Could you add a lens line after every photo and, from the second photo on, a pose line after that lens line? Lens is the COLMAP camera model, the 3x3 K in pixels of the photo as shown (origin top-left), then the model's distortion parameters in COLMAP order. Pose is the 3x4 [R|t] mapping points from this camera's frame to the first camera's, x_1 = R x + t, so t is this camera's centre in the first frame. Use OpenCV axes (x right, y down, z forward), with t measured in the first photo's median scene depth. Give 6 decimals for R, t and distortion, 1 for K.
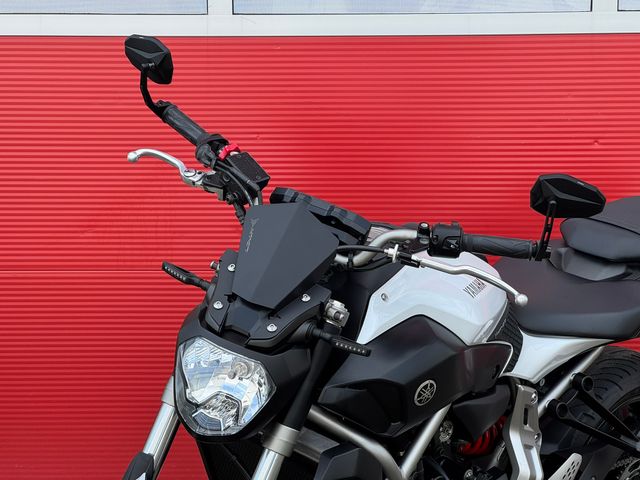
lens RADIAL K [[1497.0, 0, 317.0], [0, 1497.0, 229.3], [0, 0, 1]] dist [-0.110392, 4.709987]
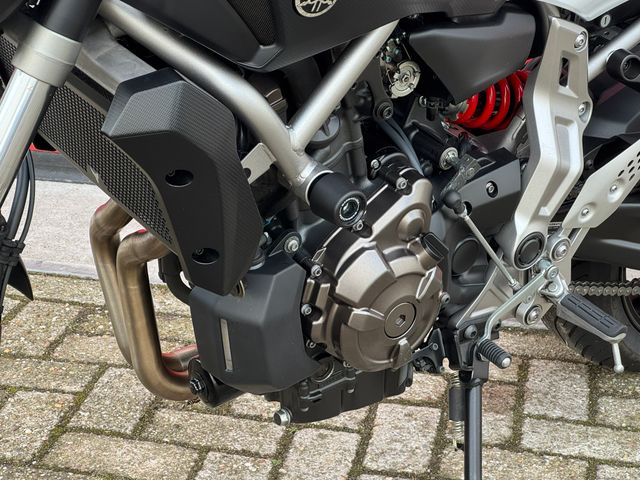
lens RADIAL K [[1497.0, 0, 317.0], [0, 1497.0, 229.3], [0, 0, 1]] dist [-0.110392, 4.709987]
pose [[0.985692, 0.090964, -0.141905, 0.155458], [-0.060804, 0.977084, 0.203983, 0.080101], [0.157208, -0.192436, 0.968635, 0.440298]]
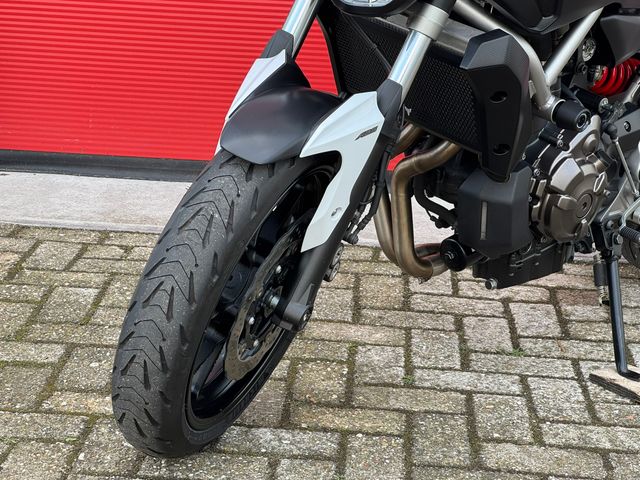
lens RADIAL K [[1497.0, 0, 317.0], [0, 1497.0, 229.3], [0, 0, 1]] dist [-0.110392, 4.709987]
pose [[0.998266, 0.054135, -0.023137, -0.062976], [-0.050772, 0.990588, 0.127114, 0.147497], [0.029800, -0.125719, 0.991618, 0.036025]]
